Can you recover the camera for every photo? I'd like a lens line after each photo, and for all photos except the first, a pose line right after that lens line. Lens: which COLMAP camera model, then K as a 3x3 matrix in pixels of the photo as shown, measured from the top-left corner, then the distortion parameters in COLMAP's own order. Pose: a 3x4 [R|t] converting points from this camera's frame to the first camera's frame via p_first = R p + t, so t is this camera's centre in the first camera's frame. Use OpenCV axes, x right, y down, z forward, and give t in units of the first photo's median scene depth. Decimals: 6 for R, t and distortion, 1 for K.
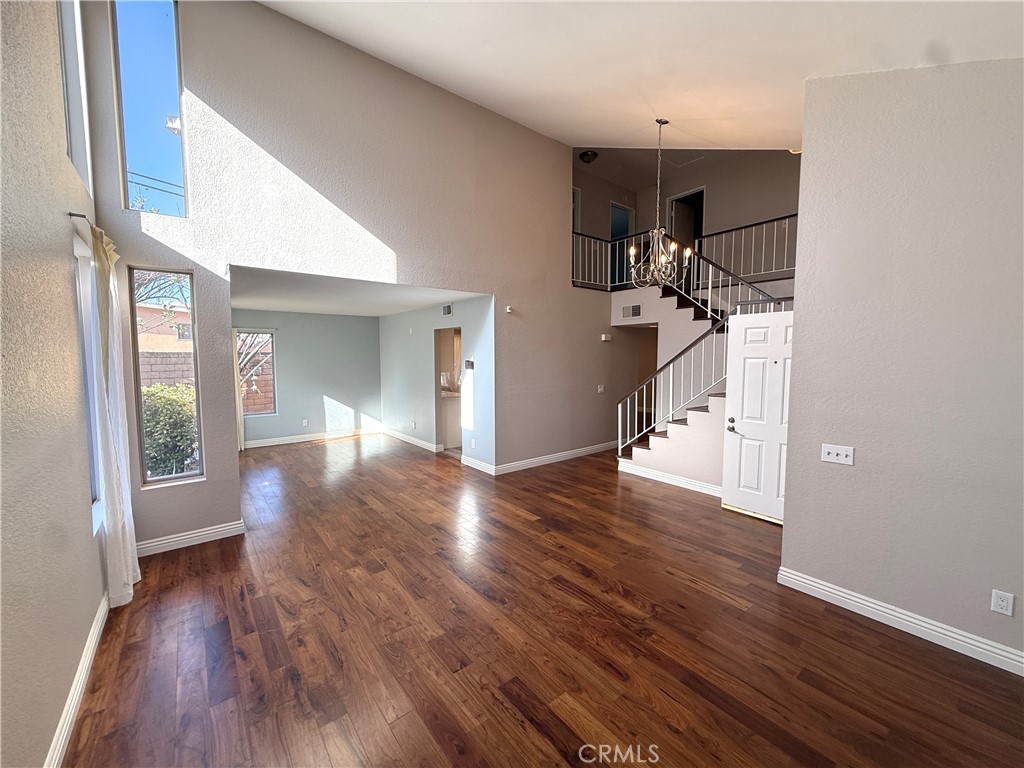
lens RADIAL K [[405.0, 0, 512.0], [0, 405.0, 384.0], [0, 0, 1]] dist [0.002254, 0.000129]
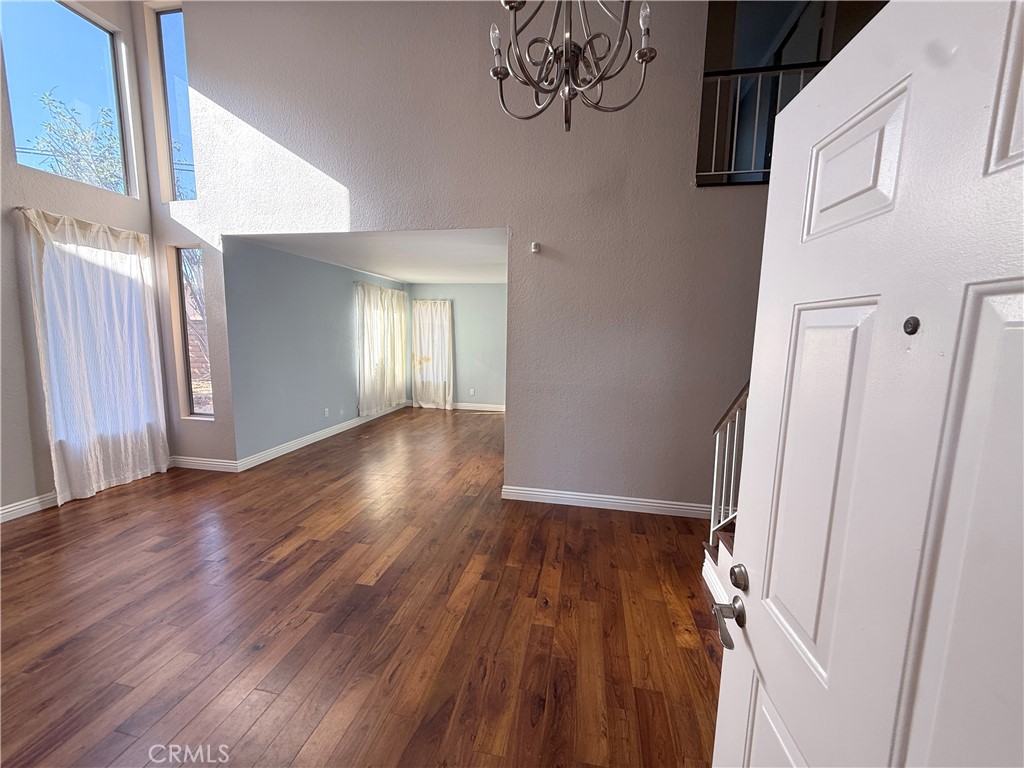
lens RADIAL K [[408.1, 0, 510.3], [0, 408.1, 382.4], [0, 0, 1]] dist [0.002290, 0.000209]
pose [[0.648992, 0.107799, -0.753120, 0.470850], [-0.073908, 0.994162, 0.078612, -0.024296], [0.757197, 0.004643, 0.653170, 0.565444]]
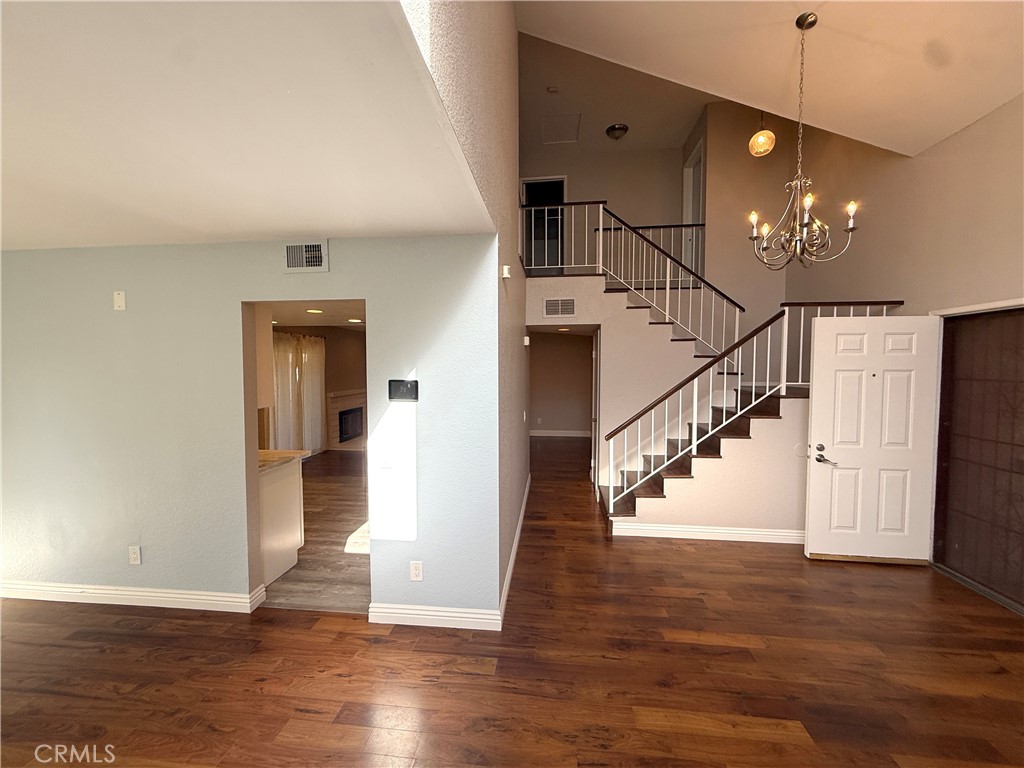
lens RADIAL K [[408.1, 0, 510.3], [0, 408.1, 382.4], [0, 0, 1]] dist [0.002290, 0.000209]
pose [[0.708583, -0.027995, 0.705072, -0.355414], [0.049966, 0.998695, -0.010562, -0.048028], [-0.703856, 0.042714, 0.709057, 0.662247]]
